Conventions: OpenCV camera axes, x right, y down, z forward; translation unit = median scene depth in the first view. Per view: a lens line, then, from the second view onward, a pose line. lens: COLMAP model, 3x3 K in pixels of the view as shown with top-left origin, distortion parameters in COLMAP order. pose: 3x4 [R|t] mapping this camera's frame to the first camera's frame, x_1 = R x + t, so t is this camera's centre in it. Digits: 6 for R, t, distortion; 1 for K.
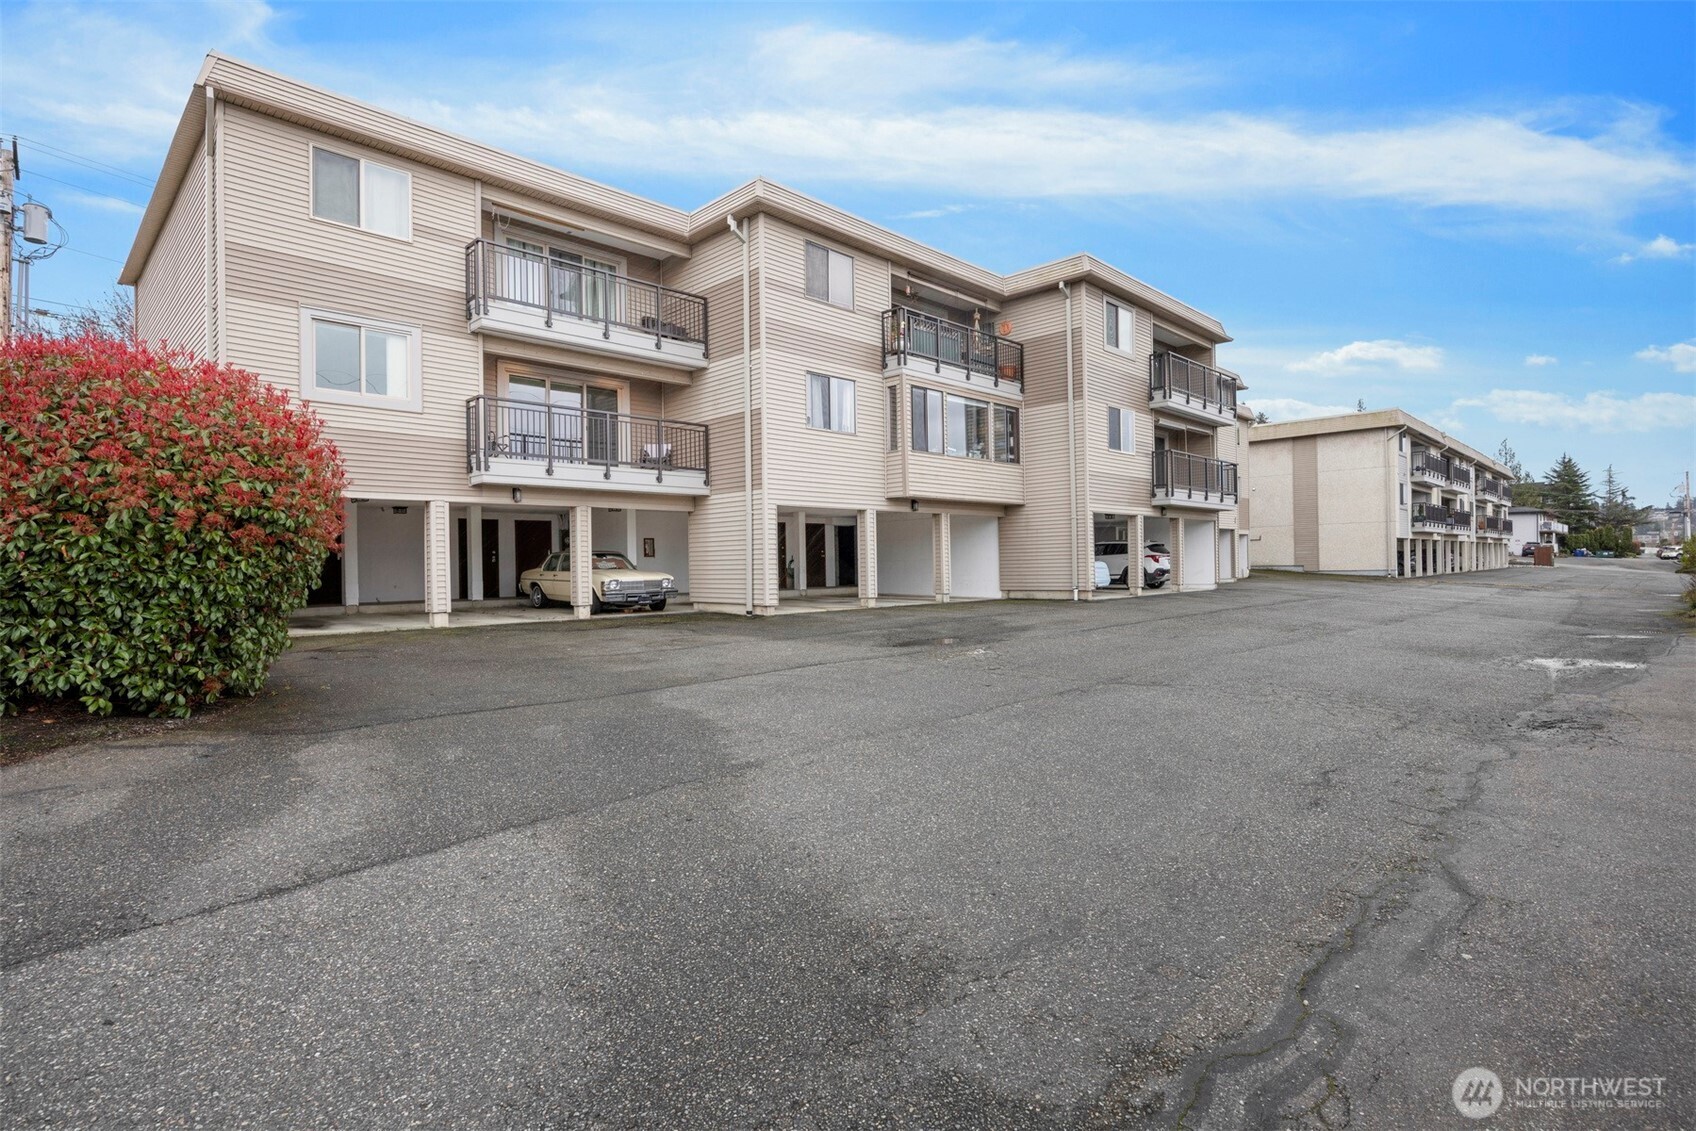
lens RADIAL K [[847.9, 0, 848.0], [0, 847.9, 565.5], [0, 0, 1]] dist [0.000026, -0.000005]
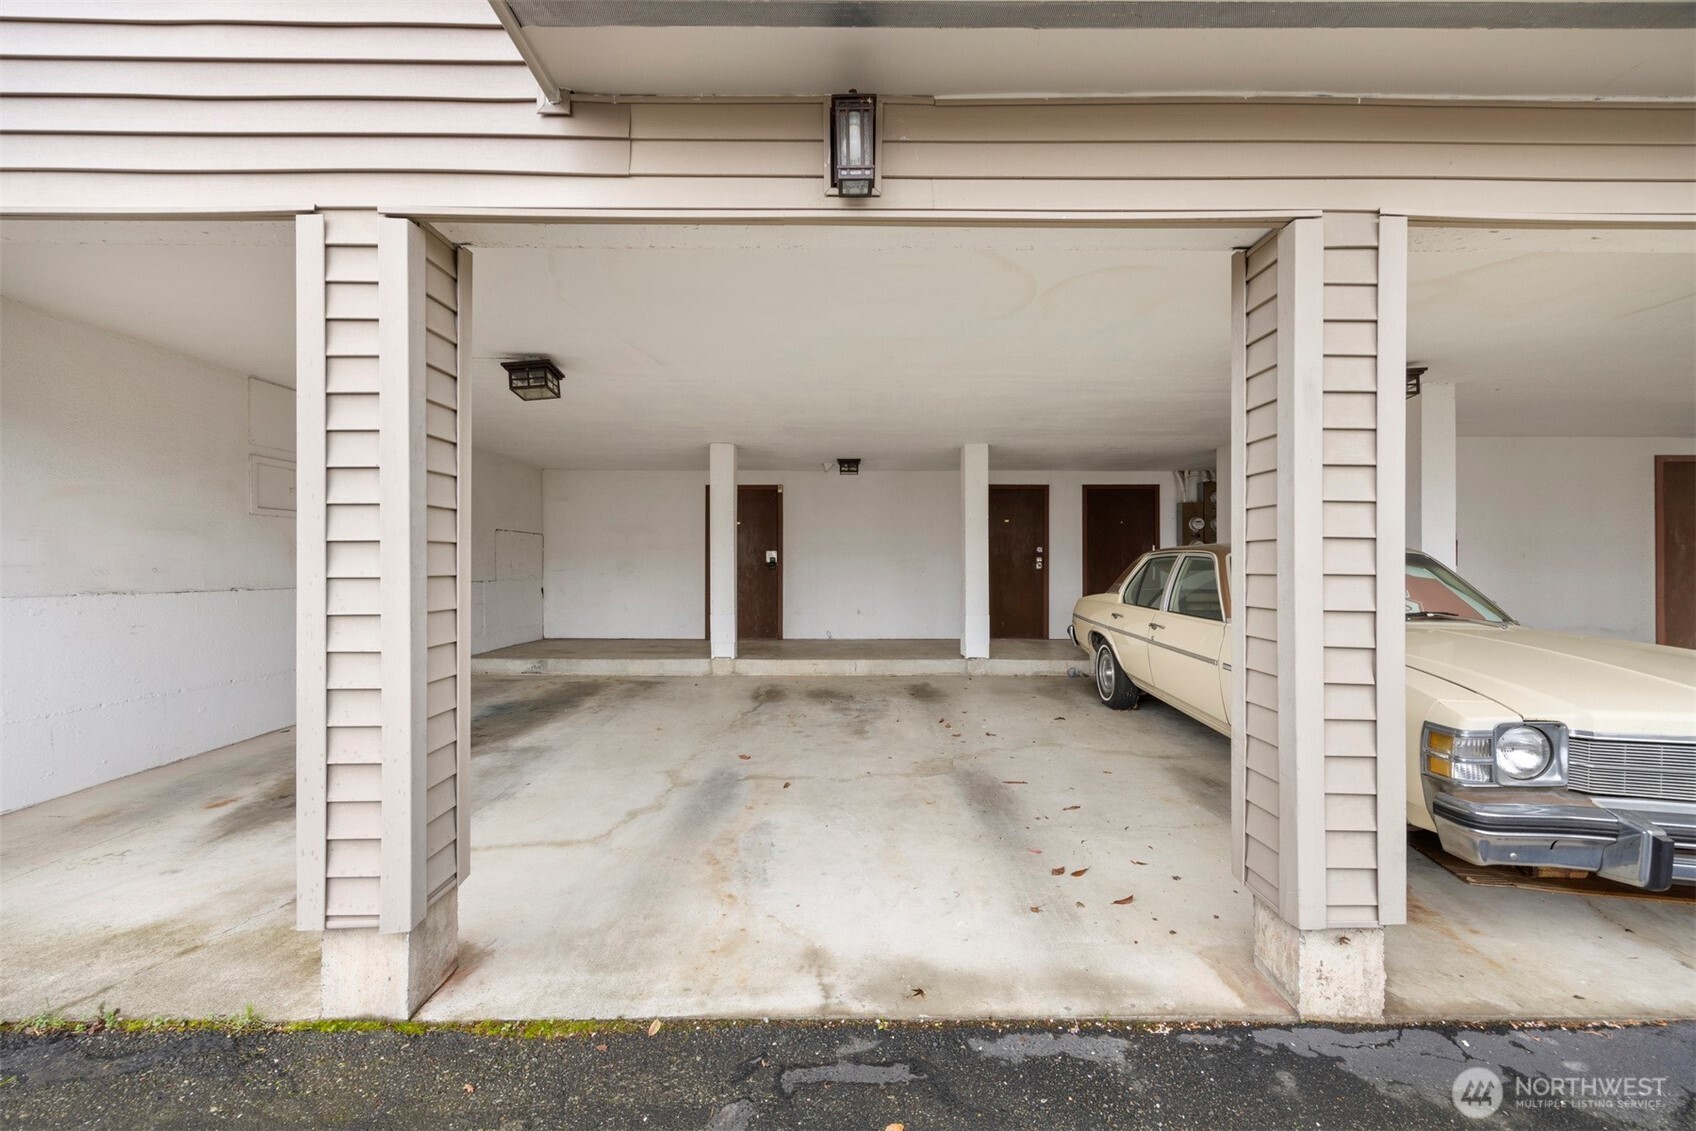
lens RADIAL K [[673.7, 0, 848.0], [0, 673.7, 565.5], [0, 0, 1]] dist [0.001443, 0.000202]
pose [[0.705085, 0.002820, -0.709117, -0.242660], [-0.002491, 0.999996, 0.001500, -0.010059], [0.709118, 0.000709, 0.705090, 0.725432]]
